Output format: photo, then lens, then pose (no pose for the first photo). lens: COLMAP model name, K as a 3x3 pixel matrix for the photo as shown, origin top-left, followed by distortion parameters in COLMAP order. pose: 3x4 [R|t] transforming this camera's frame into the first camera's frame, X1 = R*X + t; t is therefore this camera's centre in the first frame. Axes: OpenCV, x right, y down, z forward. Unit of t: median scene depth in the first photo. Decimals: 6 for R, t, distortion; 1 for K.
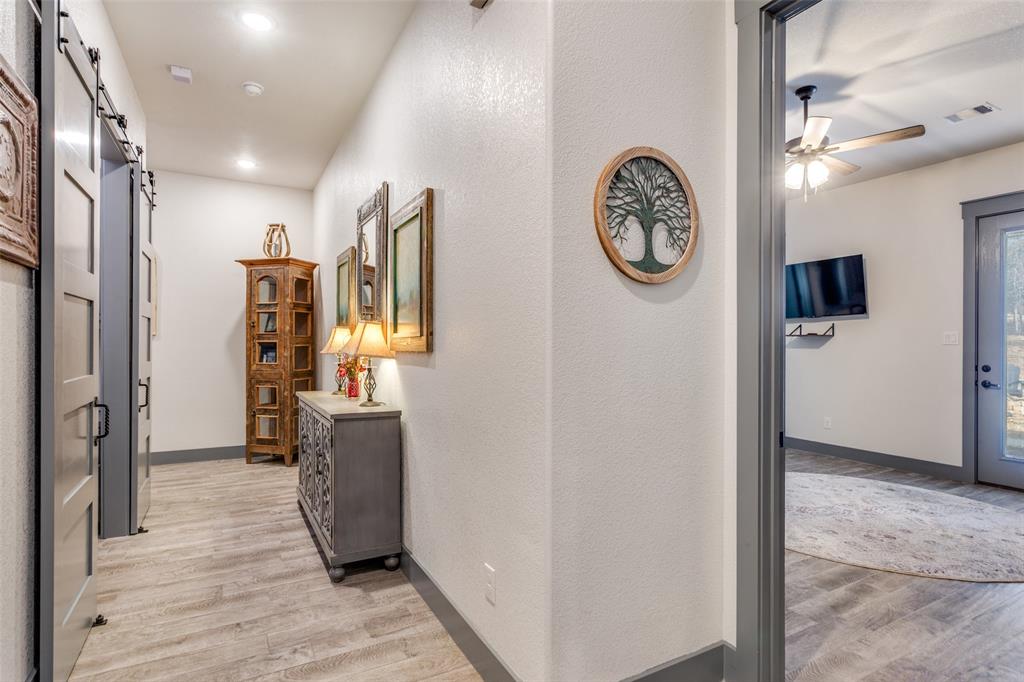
lens RADIAL K [[536.5, 0, 512.0], [0, 536.5, 341.0], [0, 0, 1]] dist [-0.003788, -0.000101]
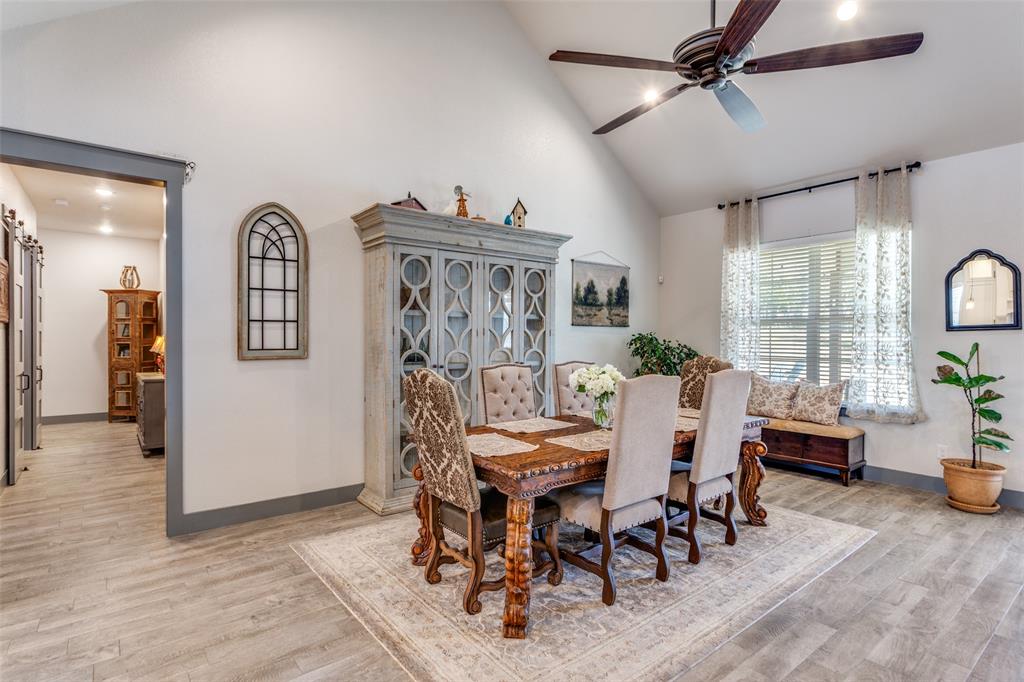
lens RADIAL K [[515.9, 0, 509.4], [0, 515.9, 340.0], [0, 0, 1]] dist [-0.002765, 0.000541]
pose [[0.984472, -0.001094, 0.175540, 0.372190], [-0.000792, 0.999943, 0.010672, -0.024132], [-0.175542, -0.010646, 0.984414, -0.644688]]
